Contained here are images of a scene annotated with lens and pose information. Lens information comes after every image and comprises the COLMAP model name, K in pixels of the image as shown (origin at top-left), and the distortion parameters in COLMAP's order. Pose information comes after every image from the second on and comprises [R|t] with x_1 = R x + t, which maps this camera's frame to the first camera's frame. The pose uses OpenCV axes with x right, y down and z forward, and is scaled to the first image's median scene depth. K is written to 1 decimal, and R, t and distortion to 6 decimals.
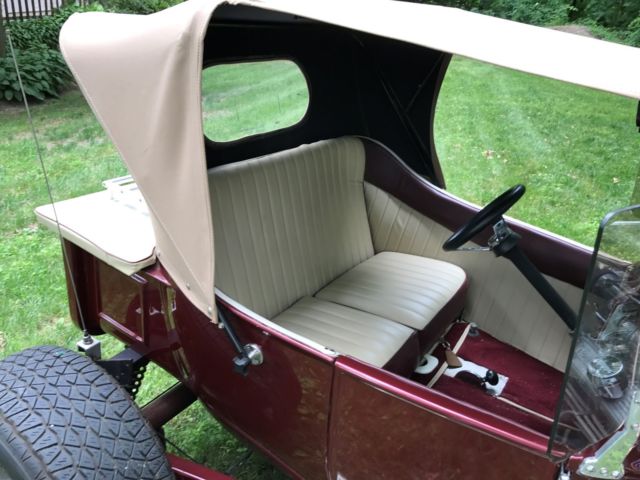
lens RADIAL K [[524.8, 0, 322.2], [0, 524.8, 240.4], [0, 0, 1]] dist [0.009991, 0.008211]
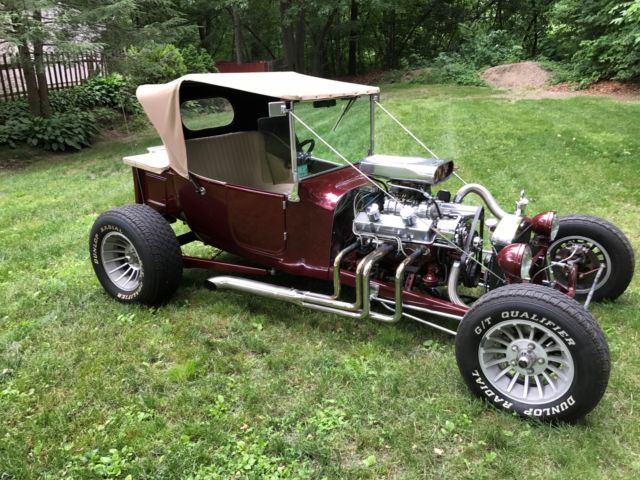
lens RADIAL K [[524.8, 0, 316.1], [0, 524.8, 242.0], [0, 0, 1]] dist [0.009991, 0.008211]
pose [[0.997745, -0.058481, -0.032931, 0.083673], [0.055605, 0.995051, -0.082353, 0.109679], [0.037584, 0.080336, 0.996059, -0.270120]]
